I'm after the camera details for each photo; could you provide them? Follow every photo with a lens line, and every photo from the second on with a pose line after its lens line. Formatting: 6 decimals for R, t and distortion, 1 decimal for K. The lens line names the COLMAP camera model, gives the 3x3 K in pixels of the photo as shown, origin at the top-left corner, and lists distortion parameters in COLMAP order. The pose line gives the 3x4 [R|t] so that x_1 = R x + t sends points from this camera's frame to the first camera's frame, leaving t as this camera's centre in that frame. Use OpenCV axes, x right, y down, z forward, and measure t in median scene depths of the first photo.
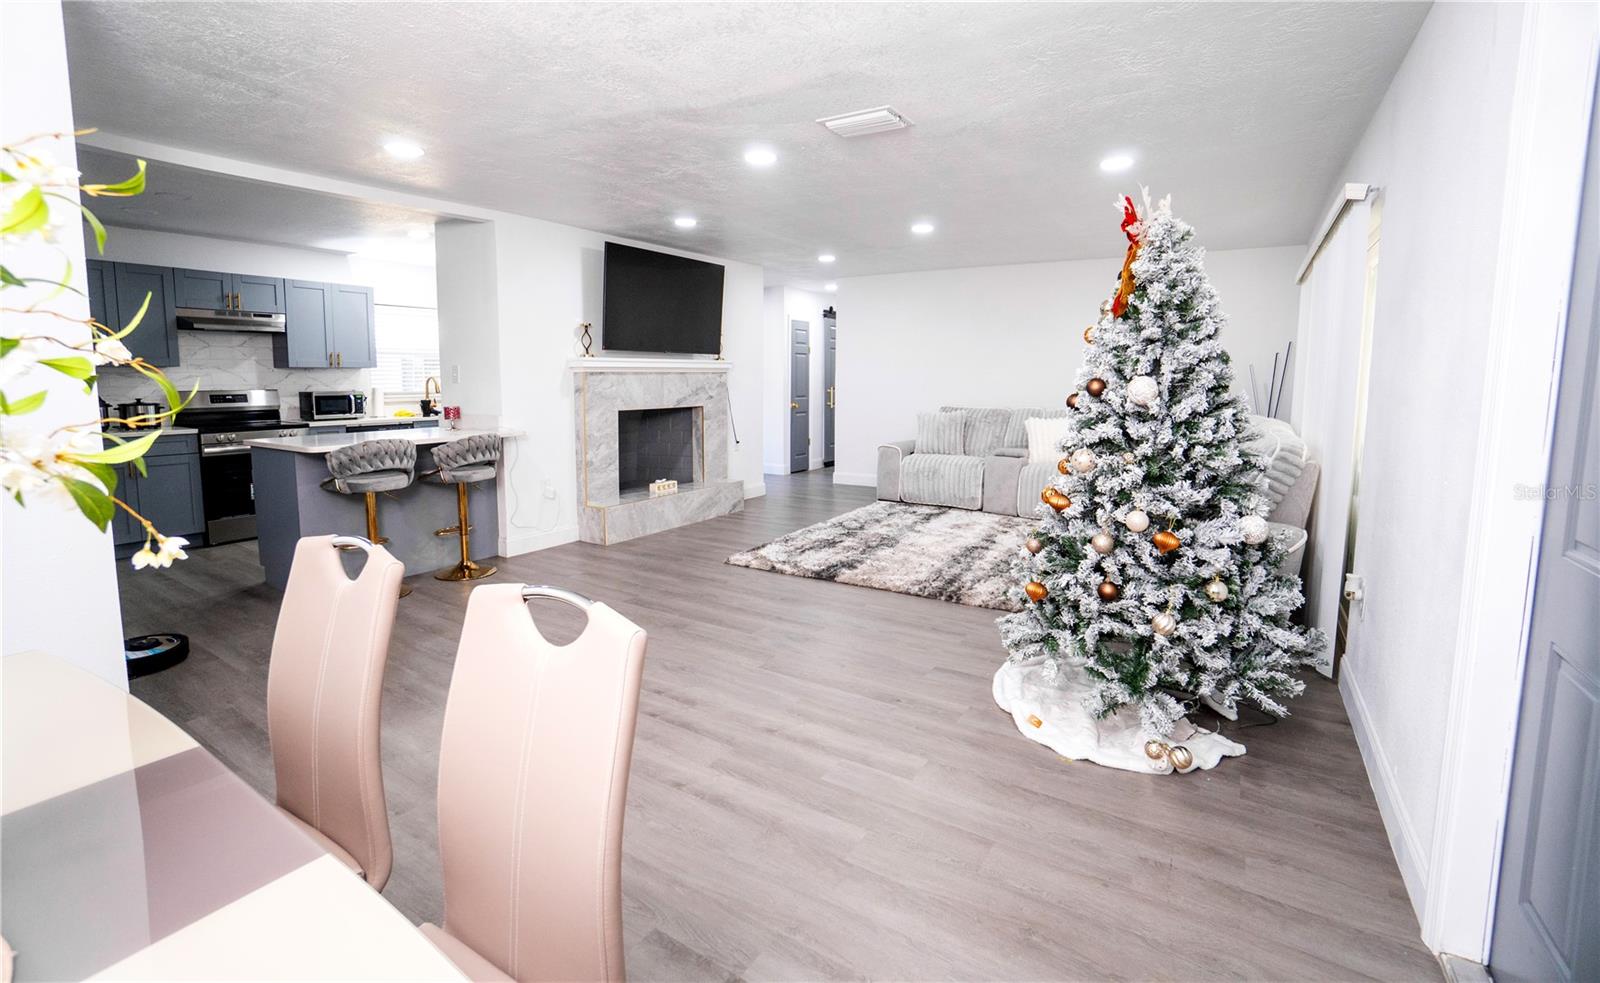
lens RADIAL K [[698.1, 0, 805.3], [0, 698.1, 458.8], [0, 0, 1]] dist [-0.054370, 0.018232]
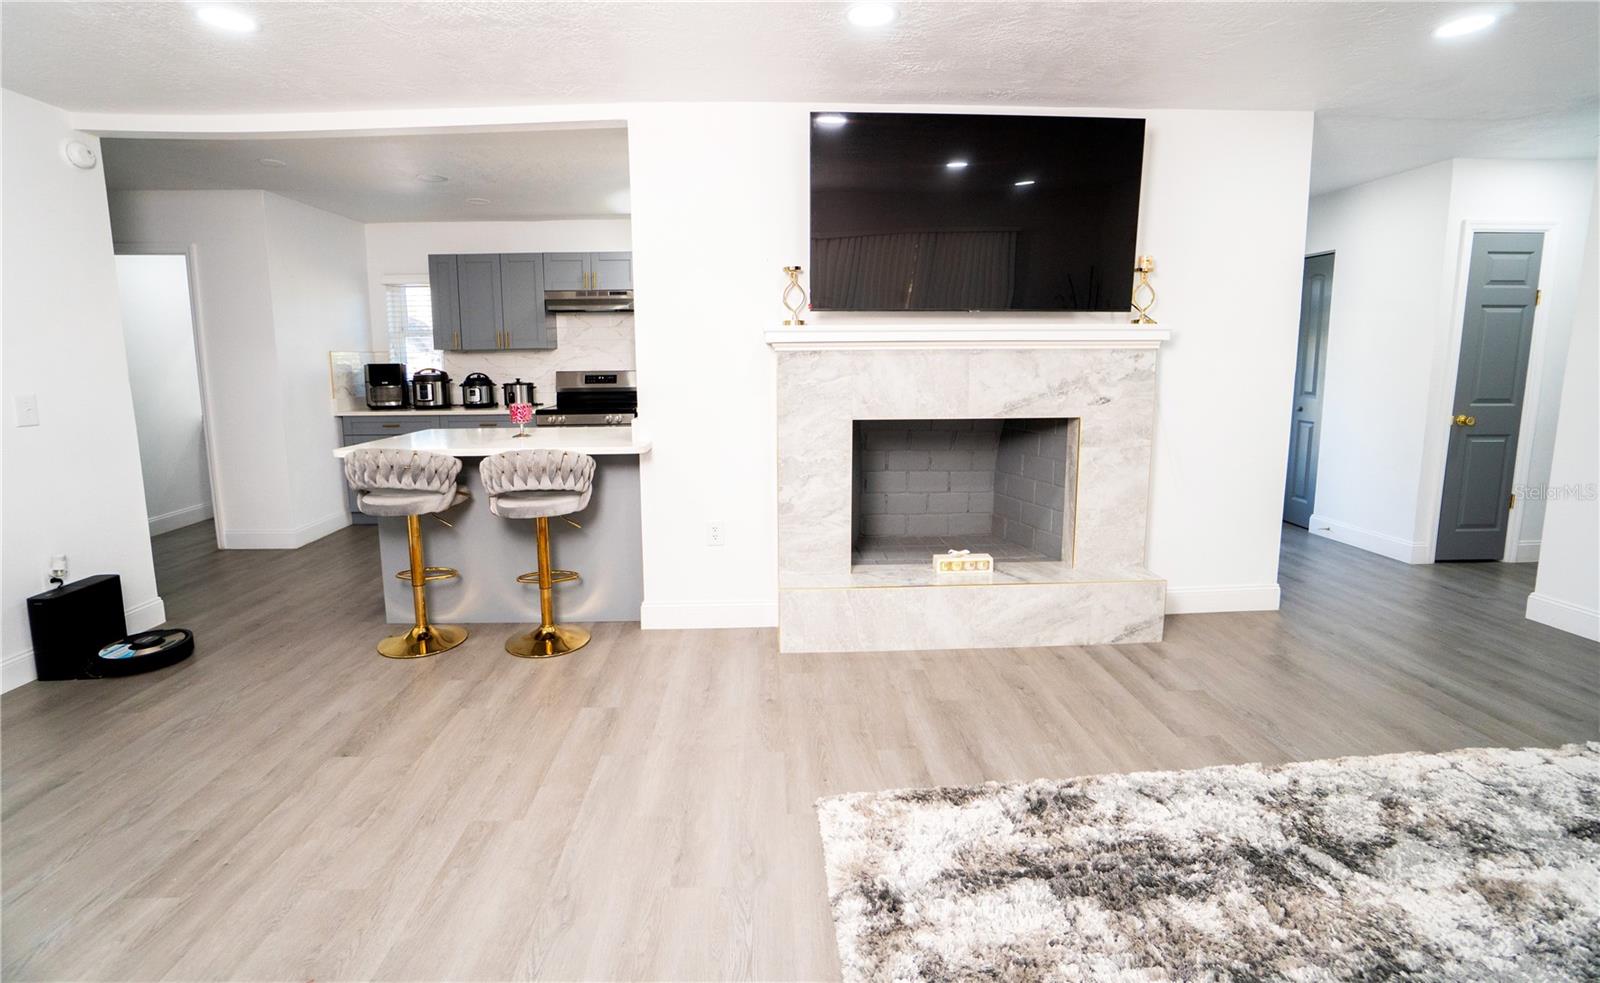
lens RADIAL K [[698.1, 0, 805.3], [0, 698.1, 458.8], [0, 0, 1]] dist [-0.054370, 0.018232]
pose [[0.569568, 0.115465, -0.813794, 0.148320], [-0.089317, 0.992915, 0.078367, -0.069038], [0.817077, 0.028051, 0.575846, 0.568574]]
